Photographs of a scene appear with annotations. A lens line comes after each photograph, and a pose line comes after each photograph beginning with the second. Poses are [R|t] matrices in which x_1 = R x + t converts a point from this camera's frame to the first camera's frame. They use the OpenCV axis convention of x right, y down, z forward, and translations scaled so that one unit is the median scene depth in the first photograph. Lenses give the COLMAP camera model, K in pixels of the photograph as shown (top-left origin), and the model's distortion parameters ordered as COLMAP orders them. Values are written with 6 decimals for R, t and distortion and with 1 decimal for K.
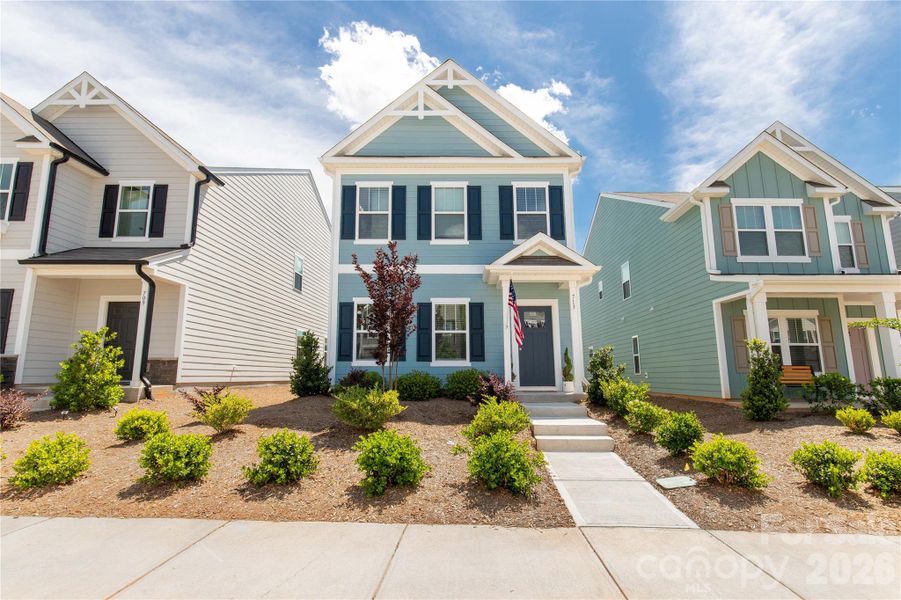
lens RADIAL K [[414.0, 0, 444.1], [0, 414.0, 296.8], [0, 0, 1]] dist [0.002055, 0.000377]
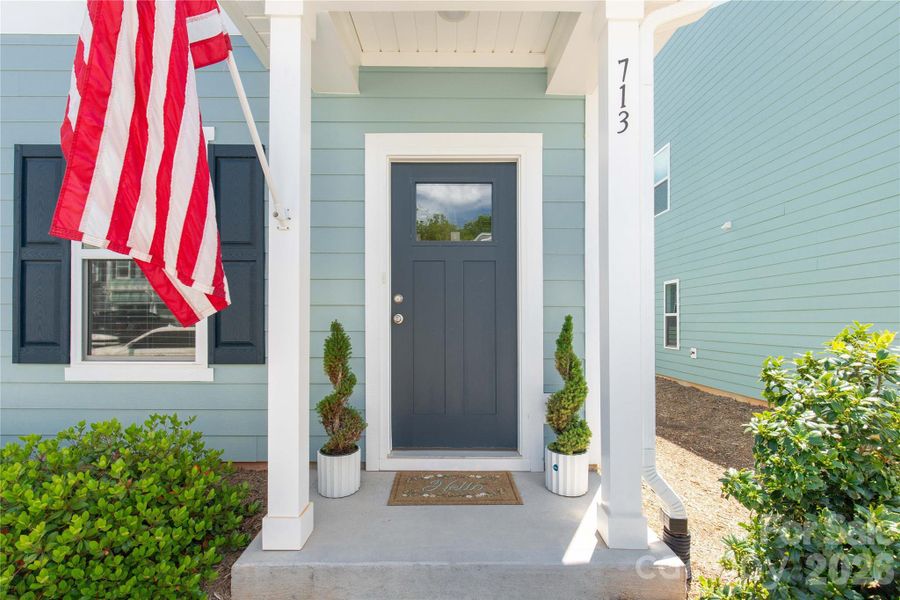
lens RADIAL K [[413.5, 0, 450.0], [0, 413.5, 305.8], [0, 0, 1]] dist [0.002055, 0.000377]
pose [[0.998016, 0.008036, 0.062444, 0.202014], [-0.017450, 0.988271, 0.151710, 0.076724], [-0.060493, -0.152499, 0.986451, 0.732768]]
